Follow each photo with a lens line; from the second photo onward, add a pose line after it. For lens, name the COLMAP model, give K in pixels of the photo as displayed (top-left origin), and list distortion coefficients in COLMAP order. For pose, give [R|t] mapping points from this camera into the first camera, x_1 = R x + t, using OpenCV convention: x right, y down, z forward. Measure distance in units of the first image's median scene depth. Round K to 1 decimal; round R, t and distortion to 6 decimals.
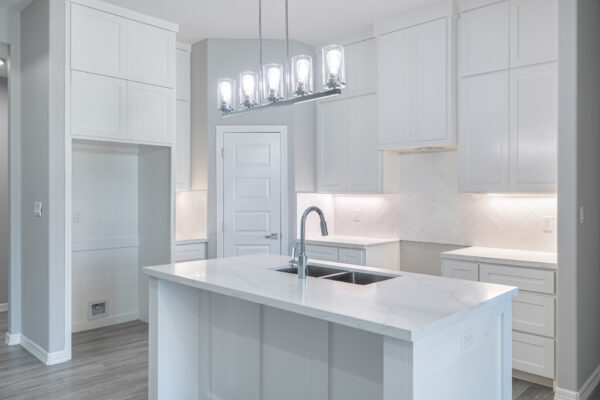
lens RADIAL K [[457.9, 0, 299.9], [0, 457.9, 198.4], [0, 0, 1]] dist [0.011411, 0.001271]
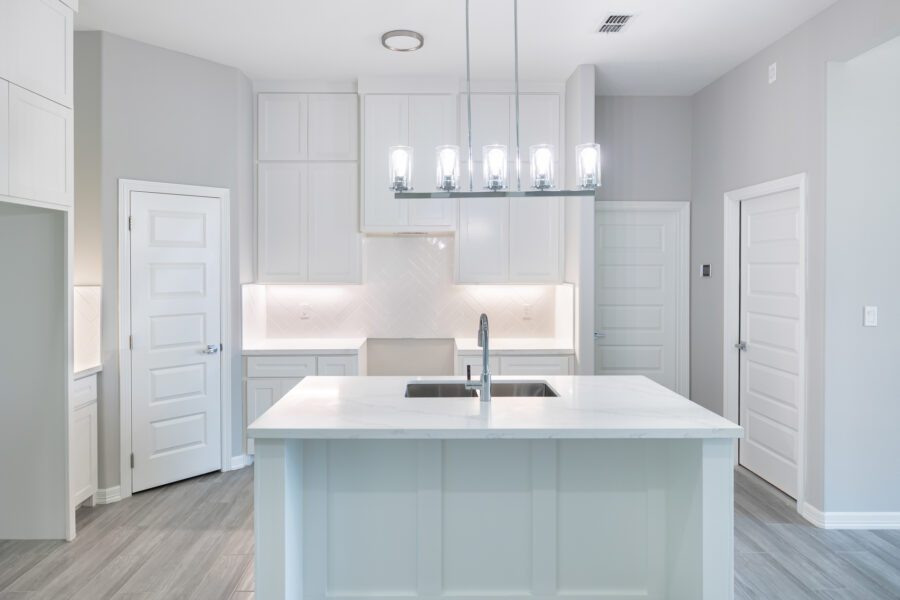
lens RADIAL K [[557.4, 0, 438.5], [0, 557.4, 272.7], [0, 0, 1]] dist [0.029730, 0.000910]
pose [[0.721603, -0.009023, 0.692248, -0.397317], [0.008769, 0.999954, 0.003892, -0.032696], [-0.692252, 0.003262, 0.721649, 0.167471]]
